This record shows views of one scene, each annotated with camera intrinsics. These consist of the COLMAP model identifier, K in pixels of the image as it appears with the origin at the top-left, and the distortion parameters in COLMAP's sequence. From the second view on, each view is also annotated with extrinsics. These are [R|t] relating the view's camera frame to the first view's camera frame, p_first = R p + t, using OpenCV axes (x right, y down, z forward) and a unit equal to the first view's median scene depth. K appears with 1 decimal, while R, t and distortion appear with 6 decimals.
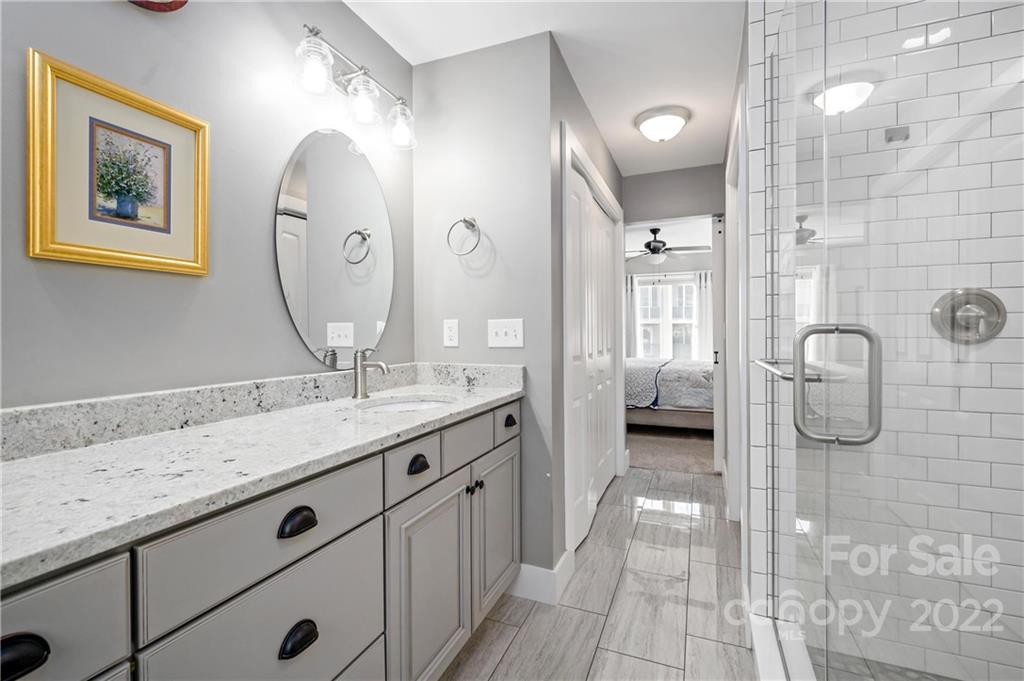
lens RADIAL K [[455.5, 0, 515.6], [0, 455.5, 330.3], [0, 0, 1]] dist [-0.001694, -0.000284]
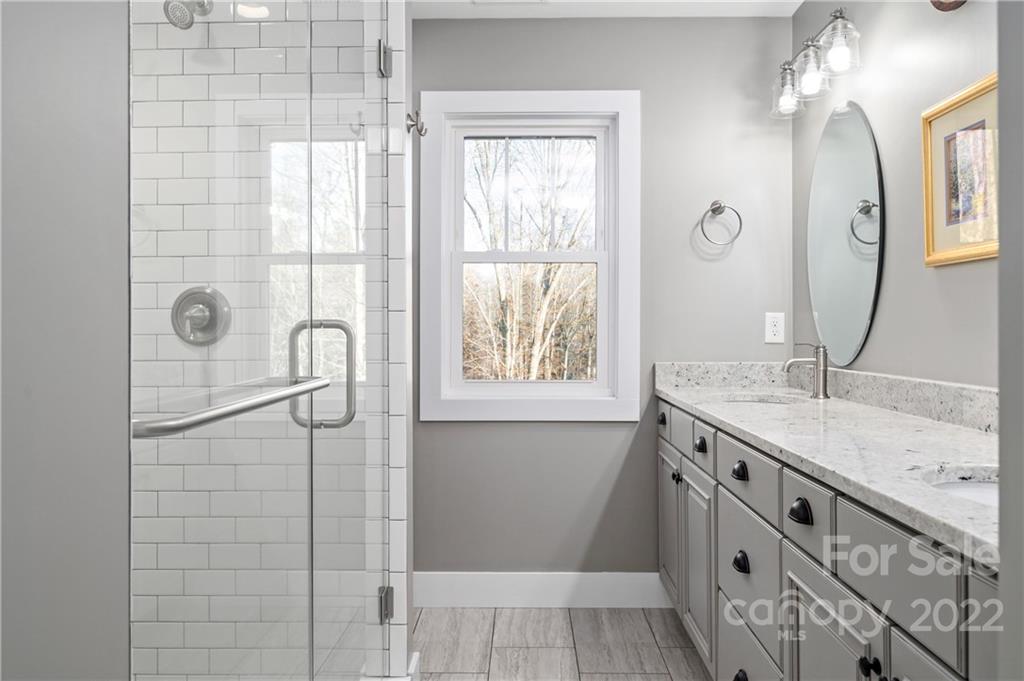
lens RADIAL K [[735.4, 0, 512.0], [0, 735.4, 340.5], [0, 0, 1]] dist [-0.000247, -0.000312]
pose [[-0.935692, 0.011032, -0.352646, 0.611020], [0.006503, 0.999880, 0.014025, 0.010016], [0.352758, 0.010830, -0.935652, 1.915741]]
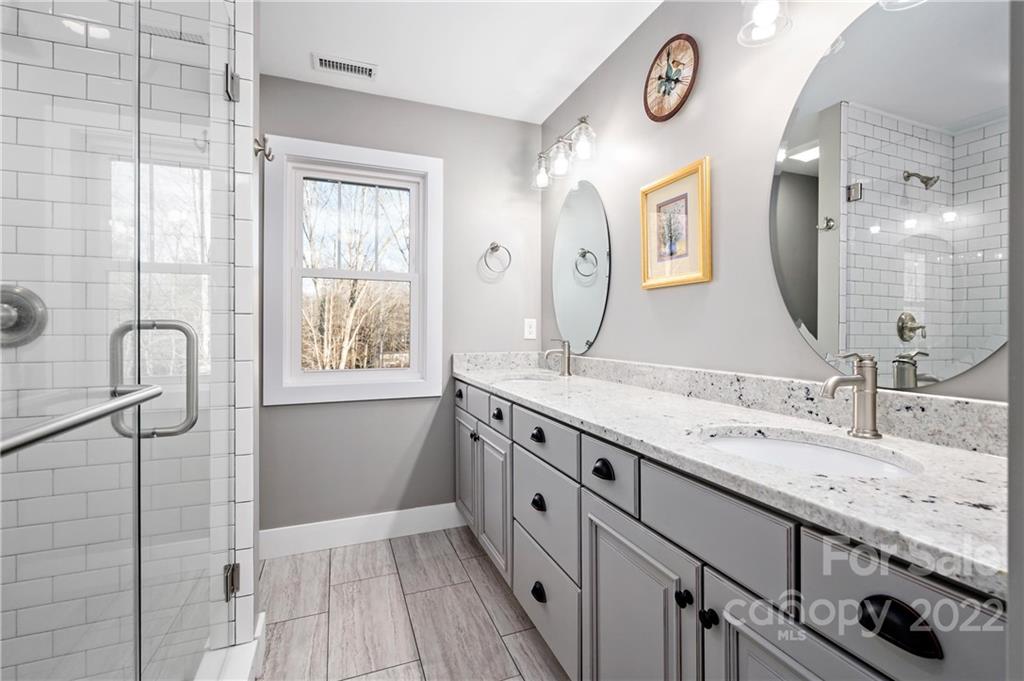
lens RADIAL K [[455.5, 0, 515.6], [0, 455.5, 330.3], [0, 0, 1]] dist [-0.001694, -0.000284]
pose [[-0.728549, 0.006457, -0.684964, 0.551427], [0.006822, 0.999974, 0.002171, 0.008597], [0.684960, -0.003091, -0.728574, 1.556816]]
